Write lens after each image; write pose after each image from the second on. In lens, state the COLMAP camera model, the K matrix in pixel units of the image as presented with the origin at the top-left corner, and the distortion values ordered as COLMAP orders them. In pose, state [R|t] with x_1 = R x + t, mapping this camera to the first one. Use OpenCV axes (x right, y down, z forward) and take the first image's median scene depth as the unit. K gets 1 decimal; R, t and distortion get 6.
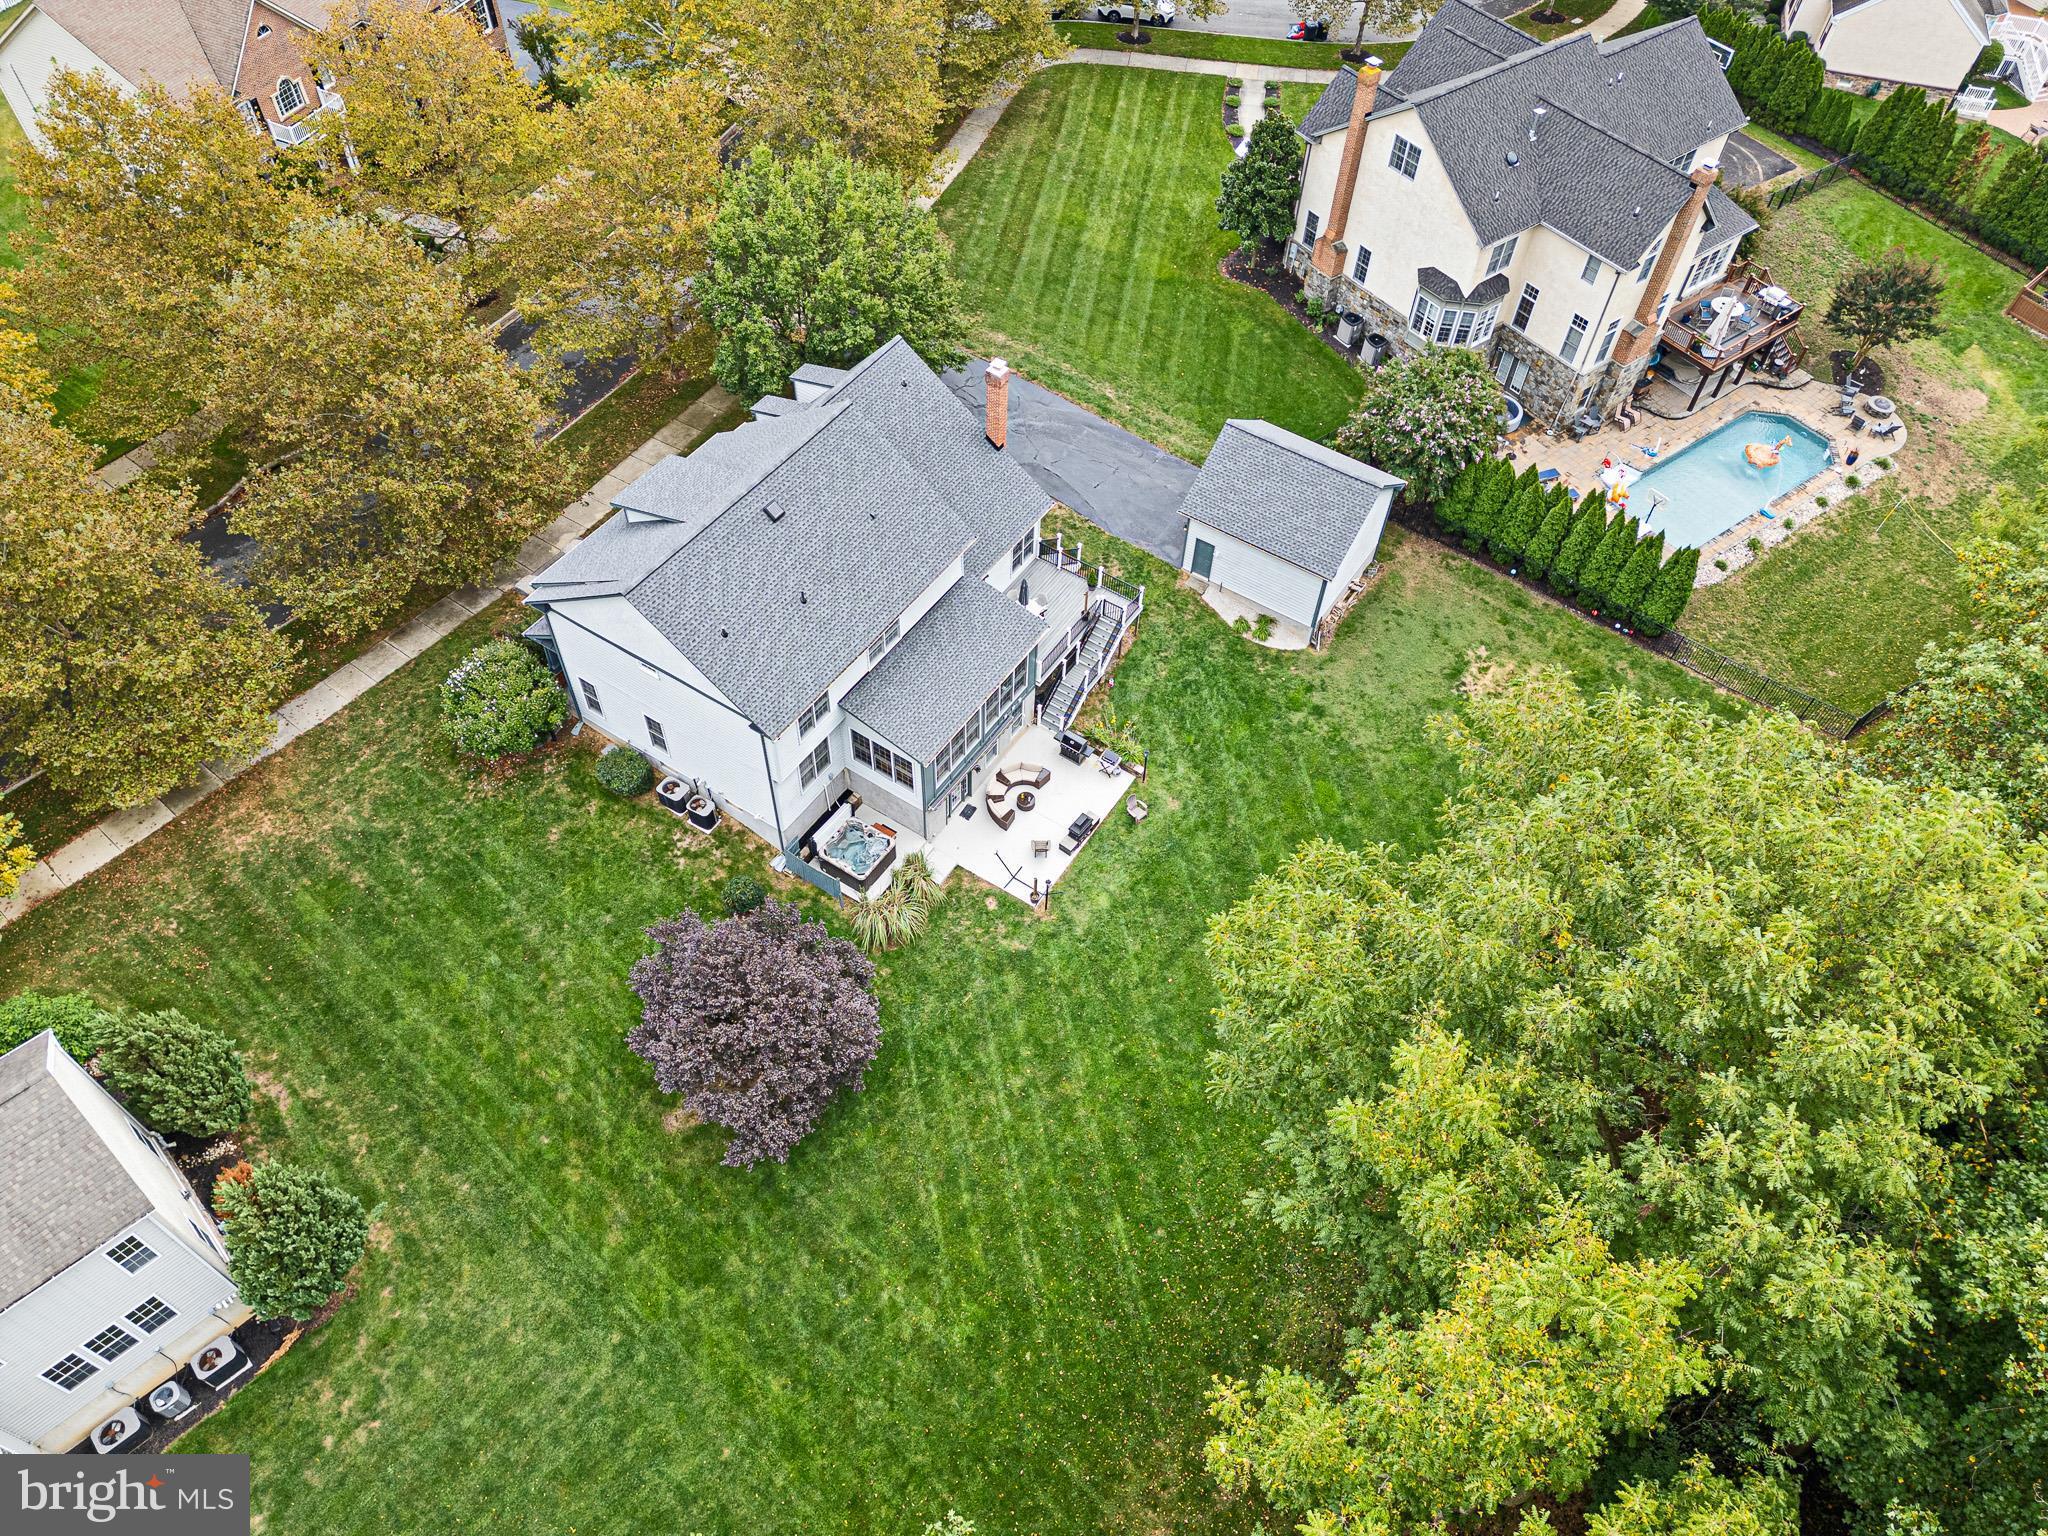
lens RADIAL K [[1446.3, 0, 1024.0], [0, 1446.3, 768.0], [0, 0, 1]] dist [0.081428, -0.055259]
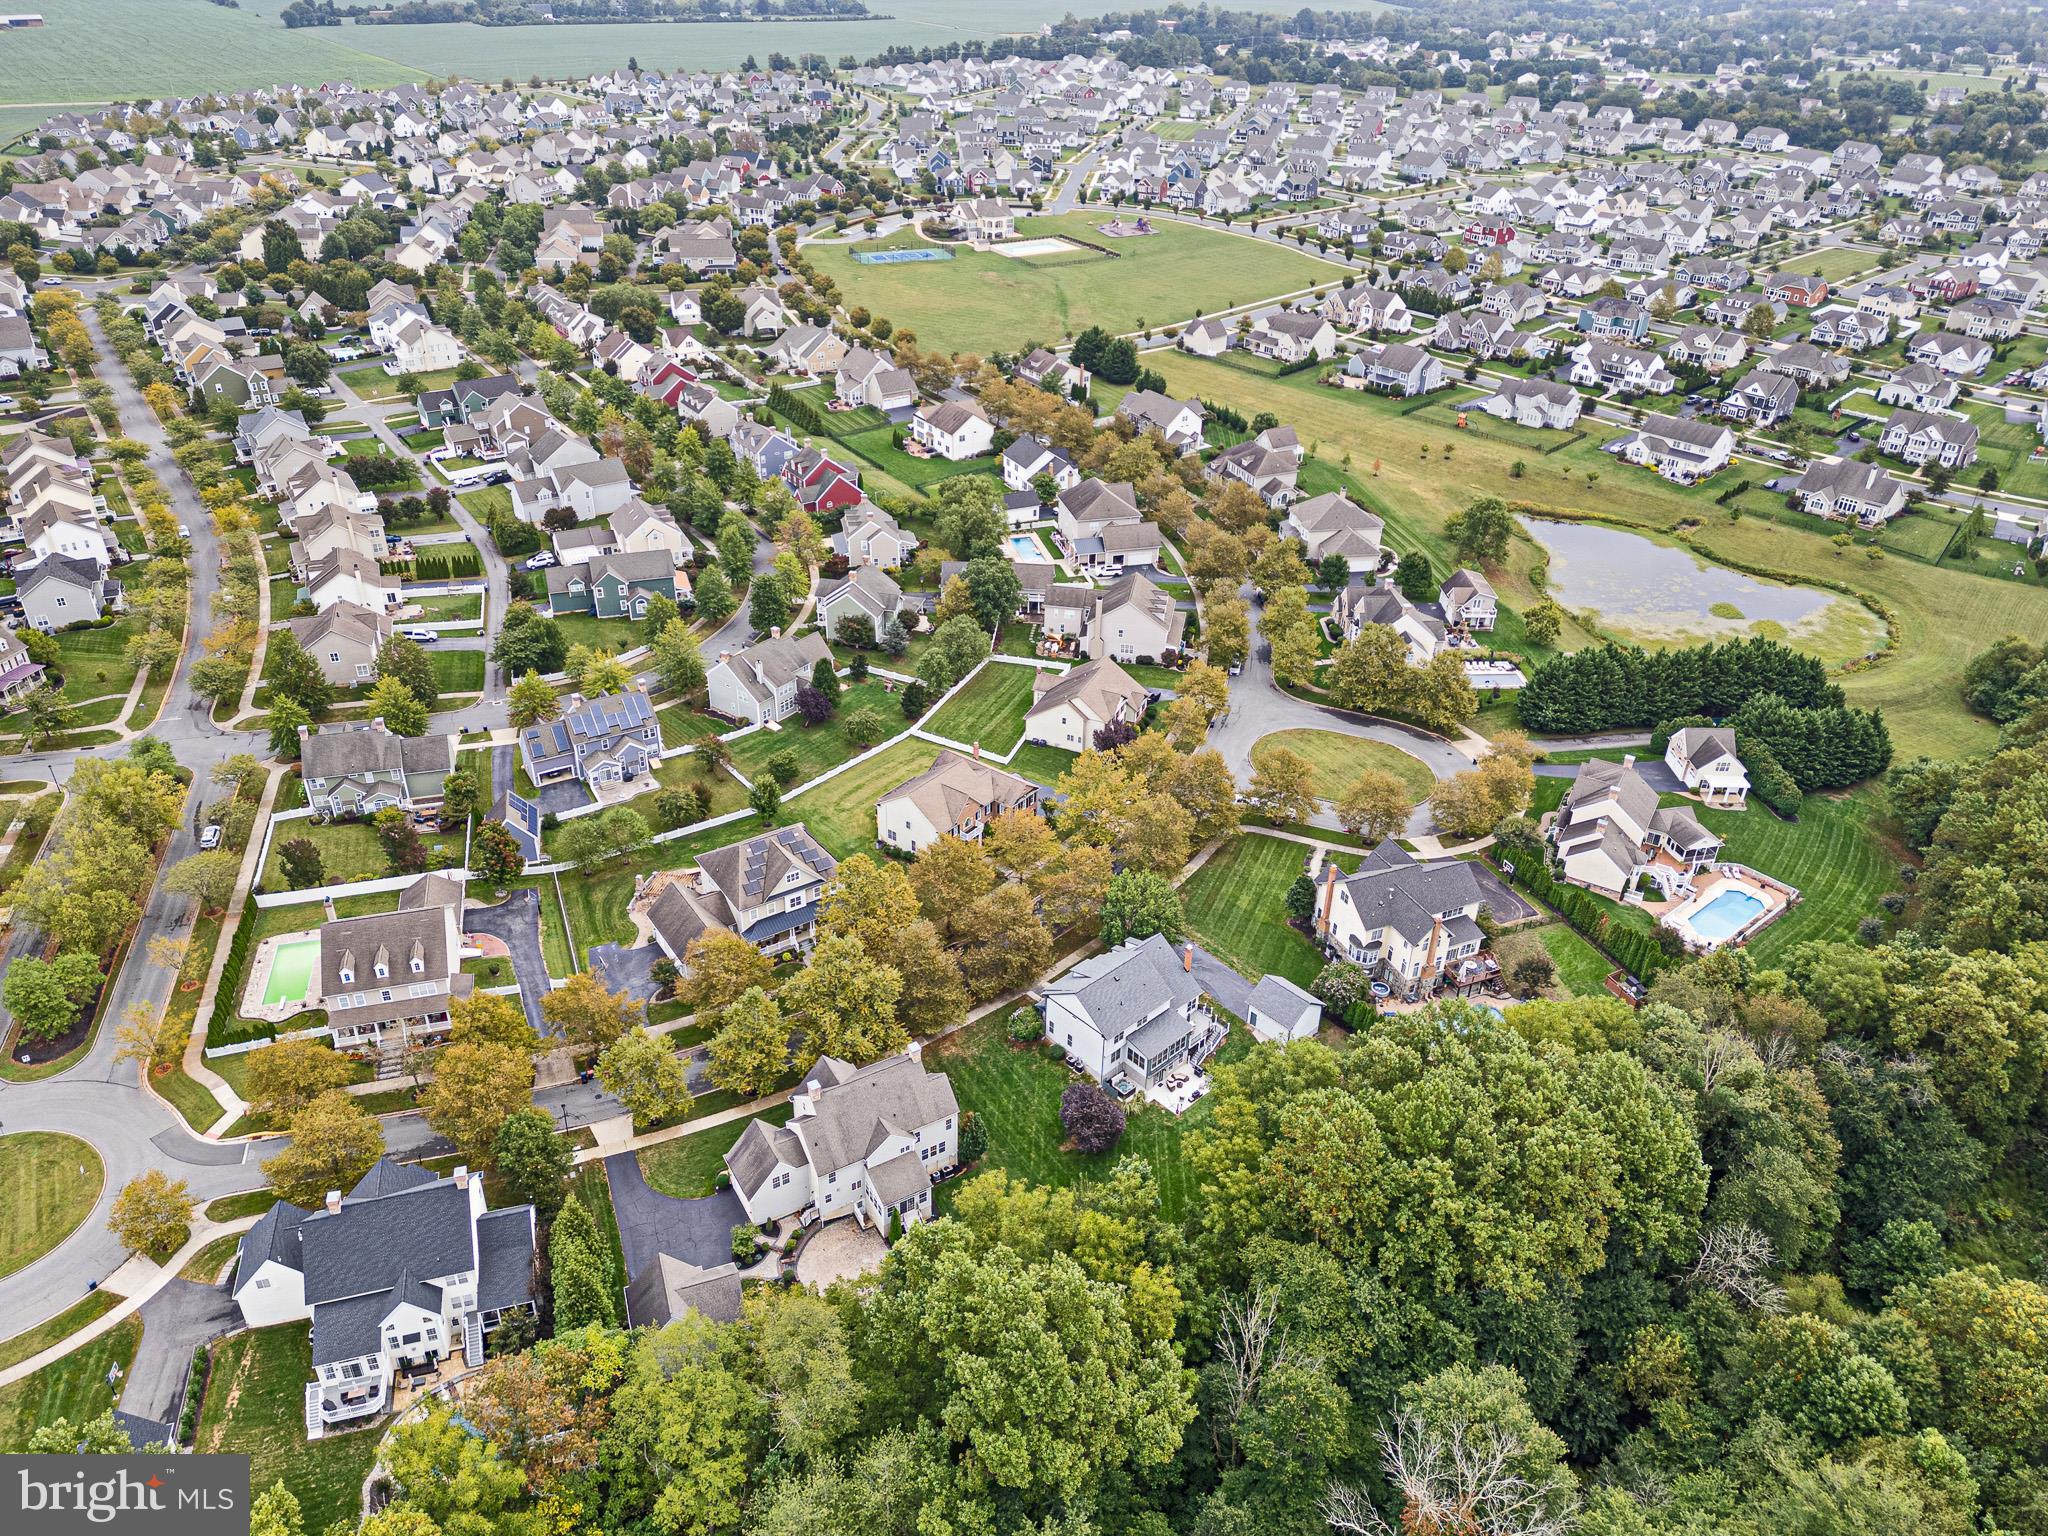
lens RADIAL K [[1003.3, 0, 1024.0], [0, 1003.3, 768.0], [0, 0, 1]] dist [-0.000835, 0.000388]
pose [[0.964279, 0.099923, -0.245317, 0.122854], [-0.191176, 0.903571, -0.383421, 0.263844], [0.183349, 0.416624, 0.890397, -1.108499]]
